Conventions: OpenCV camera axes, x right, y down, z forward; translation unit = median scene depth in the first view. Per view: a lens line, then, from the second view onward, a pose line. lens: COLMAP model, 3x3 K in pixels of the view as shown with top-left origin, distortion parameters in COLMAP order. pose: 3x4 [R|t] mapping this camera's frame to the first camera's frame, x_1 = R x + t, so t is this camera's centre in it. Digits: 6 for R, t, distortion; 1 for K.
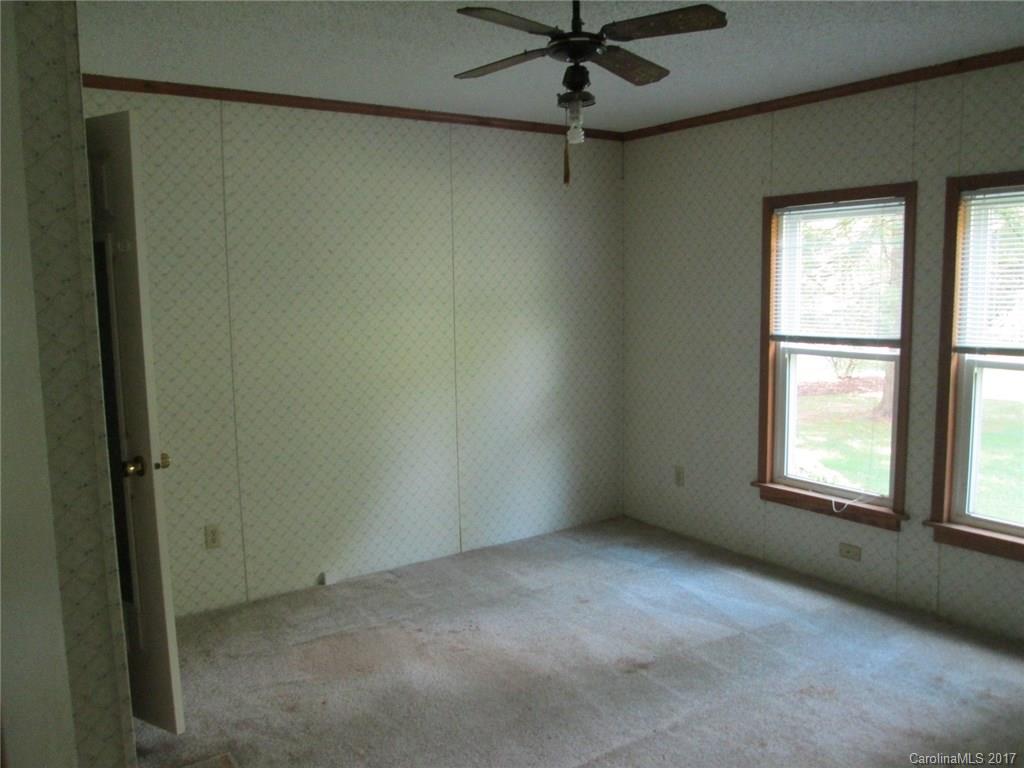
lens RADIAL K [[845.7, 0, 511.2], [0, 845.7, 374.0], [0, 0, 1]] dist [-0.013693, -0.008020]
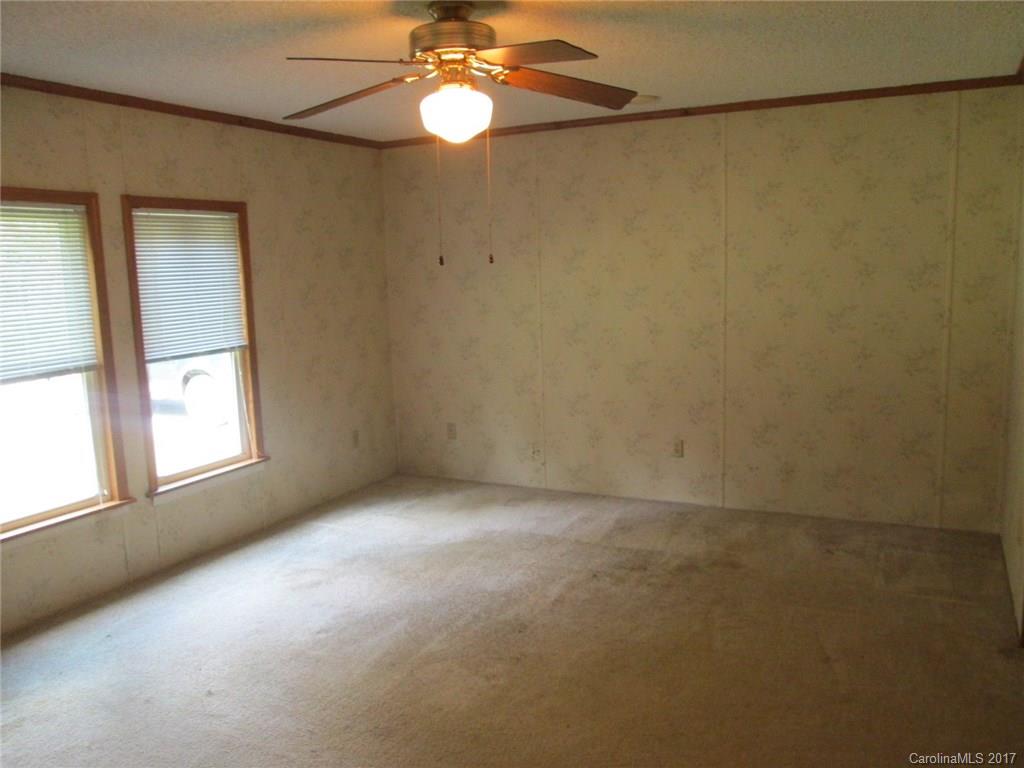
lens RADIAL K [[845.7, 0, 516.6], [0, 845.7, 384.9], [0, 0, 1]] dist [-0.013693, -0.008020]
pose [[-0.466812, -0.094649, 0.879277, -0.770130], [0.139582, 0.973908, 0.178940, -0.110148], [-0.873271, 0.206263, -0.441421, 1.090928]]
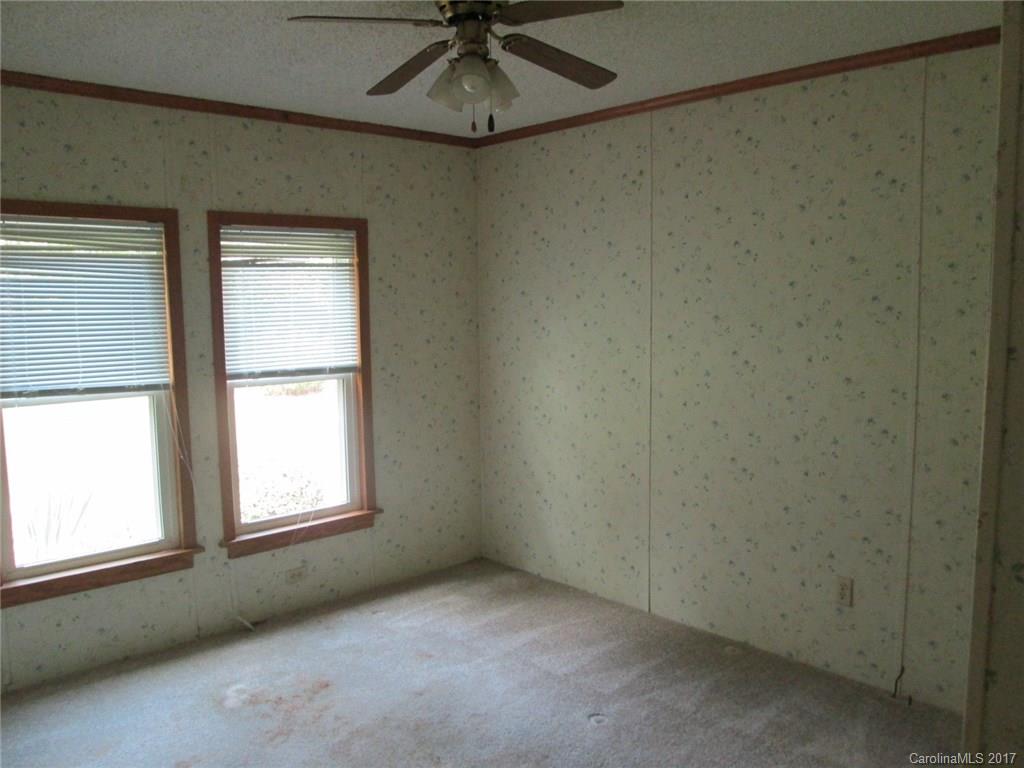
lens RADIAL K [[803.7, 0, 518.4], [0, 803.7, 382.6], [0, 0, 1]] dist [-0.009778, 0.007105]
pose [[-0.095586, -0.087848, 0.991537, -0.520218], [0.129916, 0.986477, 0.099924, -0.073154], [-0.986907, 0.138367, -0.082880, 0.734119]]
